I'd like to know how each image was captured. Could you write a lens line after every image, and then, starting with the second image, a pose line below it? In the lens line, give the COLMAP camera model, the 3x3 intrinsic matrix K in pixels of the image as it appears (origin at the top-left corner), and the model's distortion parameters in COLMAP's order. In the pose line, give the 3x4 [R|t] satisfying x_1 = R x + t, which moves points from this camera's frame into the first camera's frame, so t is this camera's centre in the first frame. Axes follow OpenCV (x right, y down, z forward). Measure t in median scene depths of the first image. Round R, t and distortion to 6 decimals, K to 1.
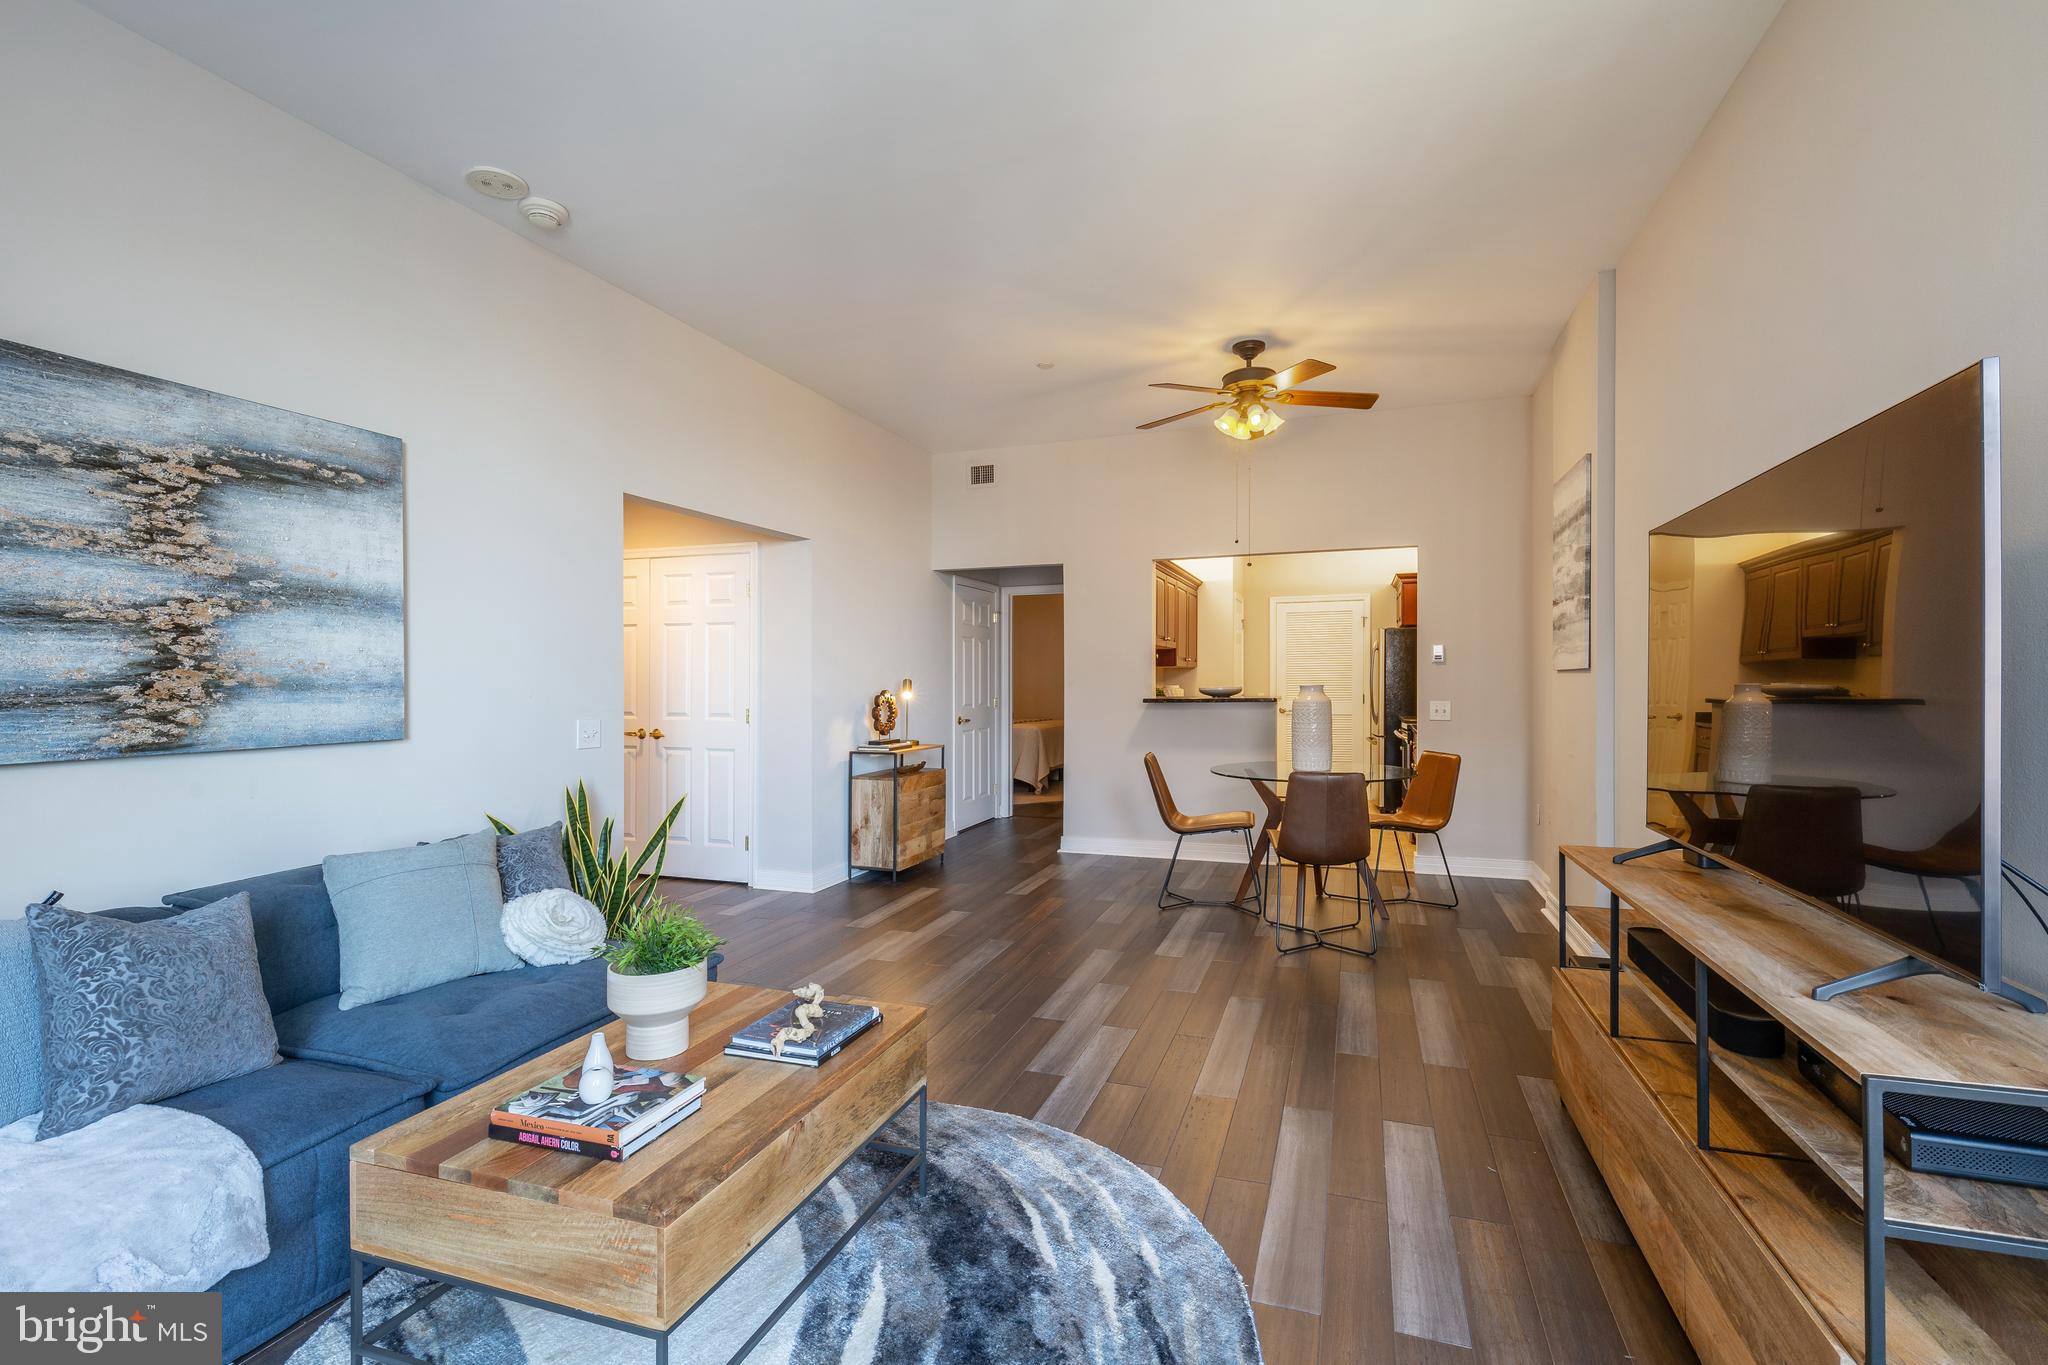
lens RADIAL K [[923.7, 0, 1024.0], [0, 923.7, 682.5], [0, 0, 1]] dist [0.001134, 0.000023]
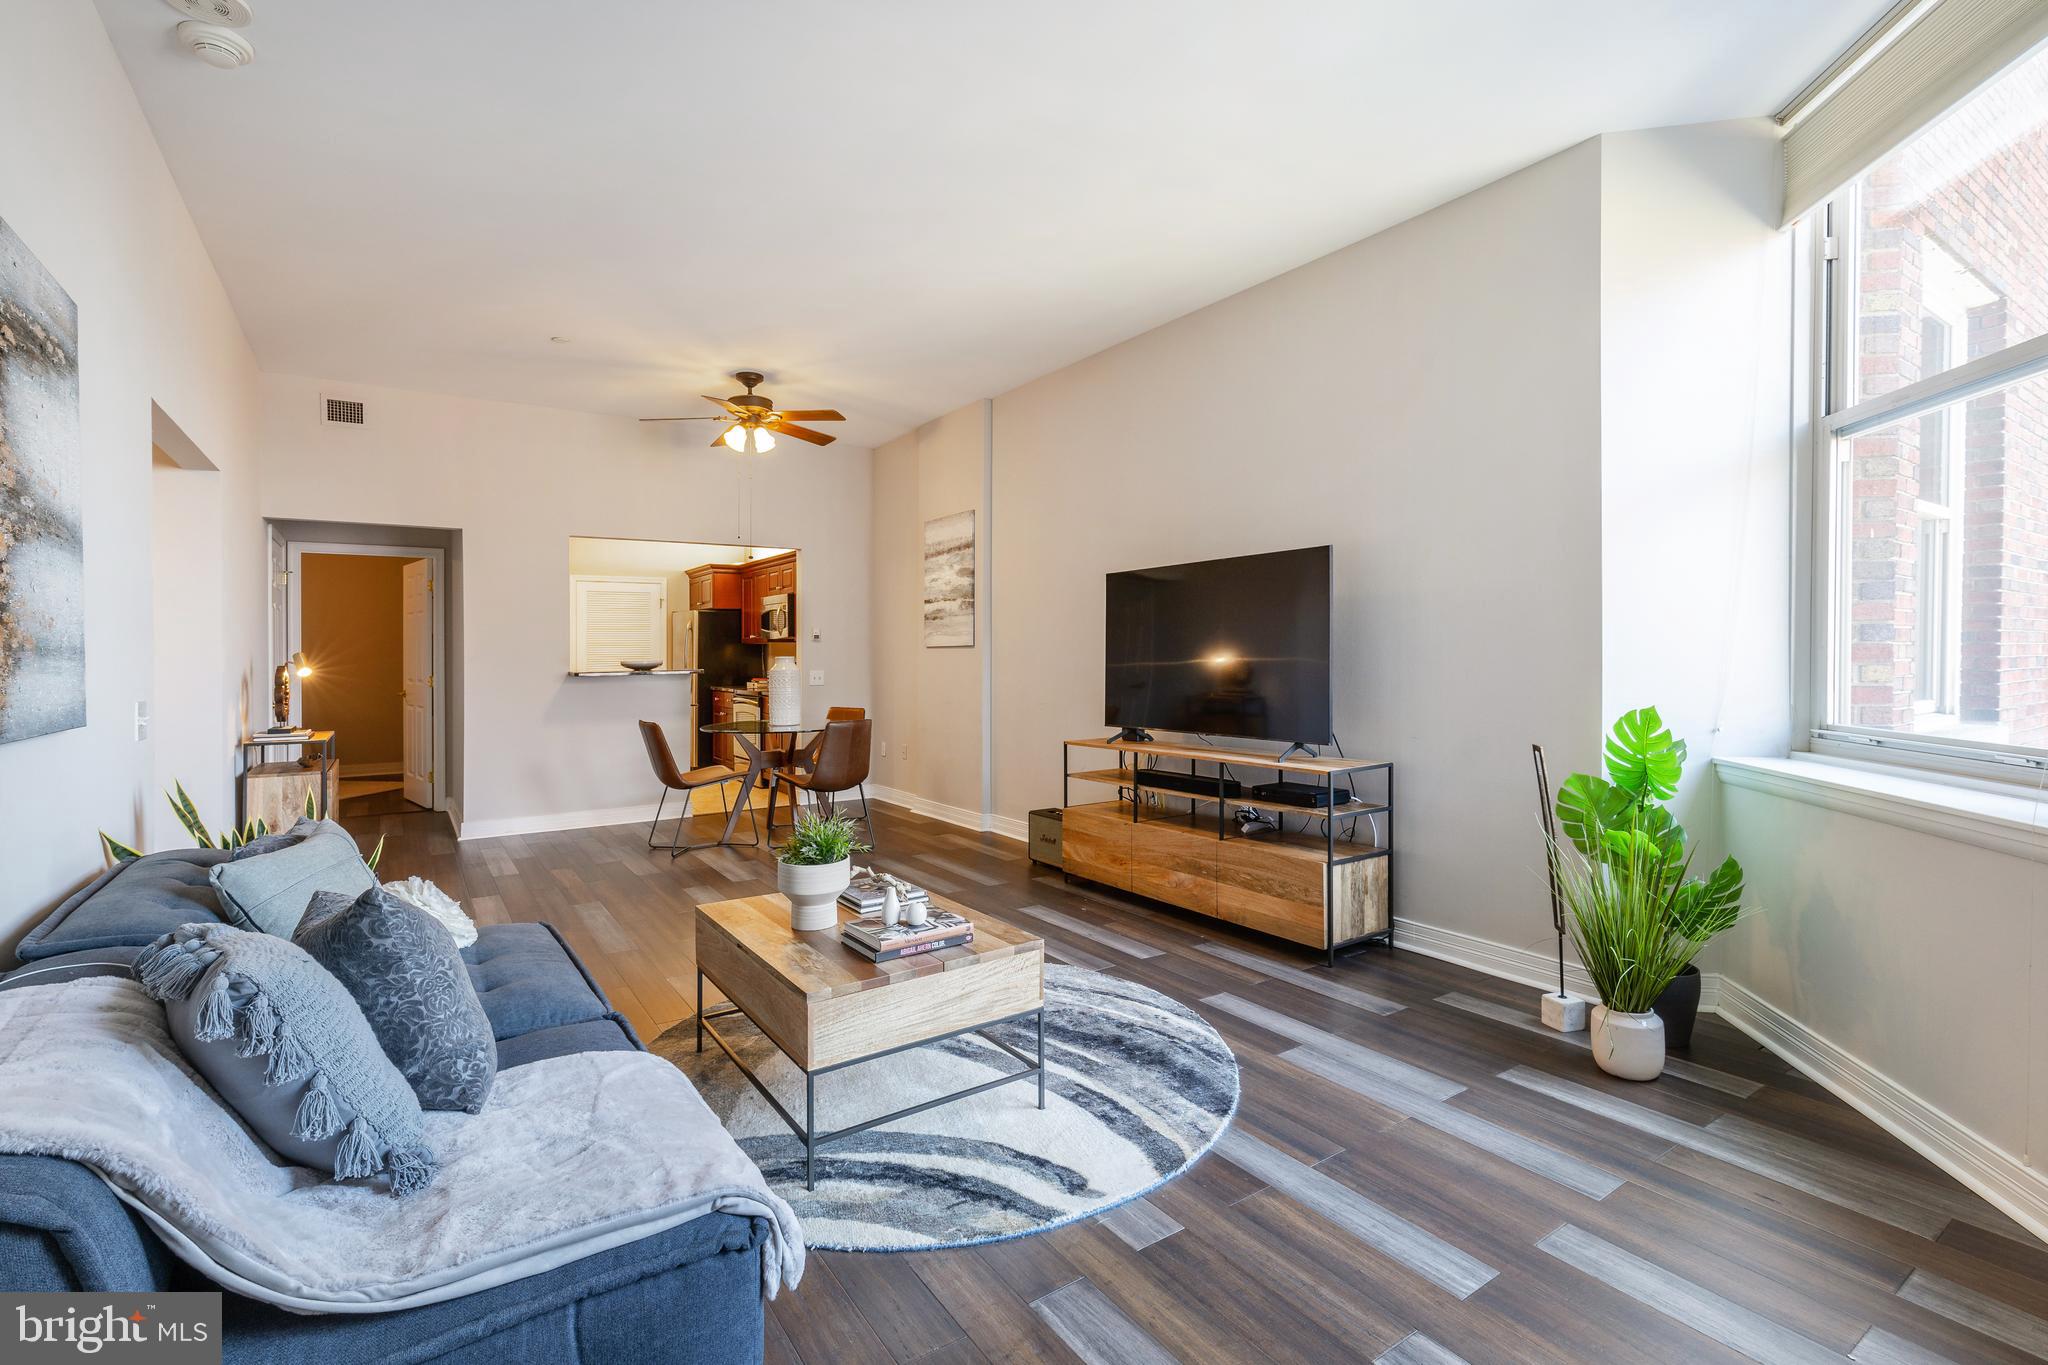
lens RADIAL K [[933.4, 0, 1024.0], [0, 933.4, 682.5], [0, 0, 1]] dist [0.000321, 0.000098]
pose [[0.590585, -0.022052, 0.806674, -0.437310], [0.005459, 0.999713, 0.023332, 0.007529], [-0.806957, -0.009376, 0.590536, -0.008235]]
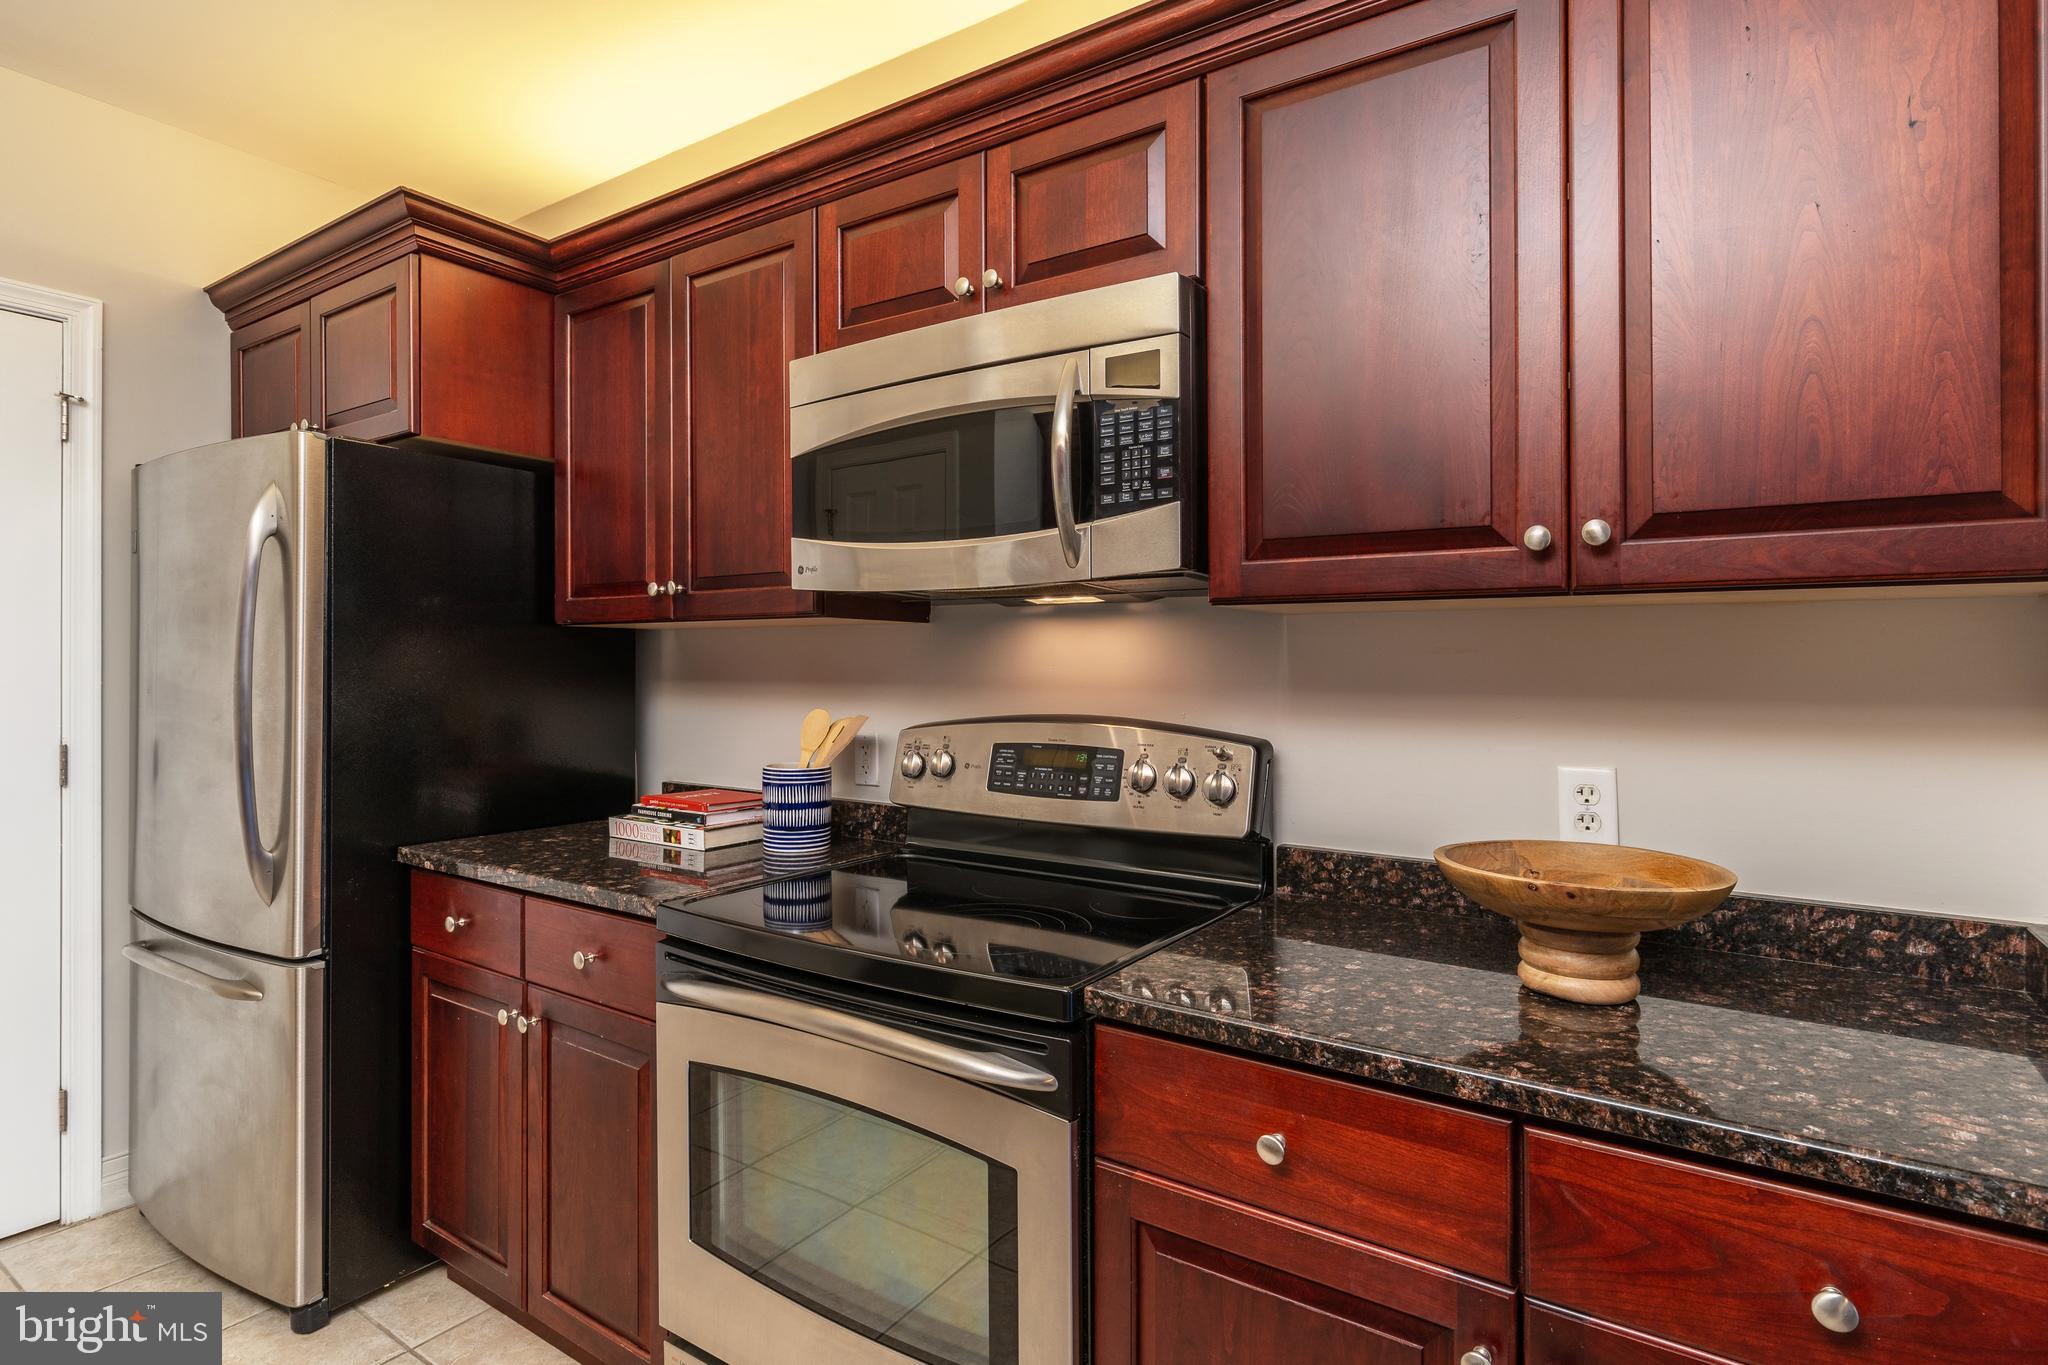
lens RADIAL K [[1030.6, 0, 1024.0], [0, 1030.6, 662.7], [0, 0, 1]] dist [0.001229, 0.000598]
pose [[0.245675, 0.008941, 0.969311, 0.295429], [-0.001389, 0.999960, -0.008871, -0.008290], [-0.969351, 0.000833, 0.245677, 1.141529]]
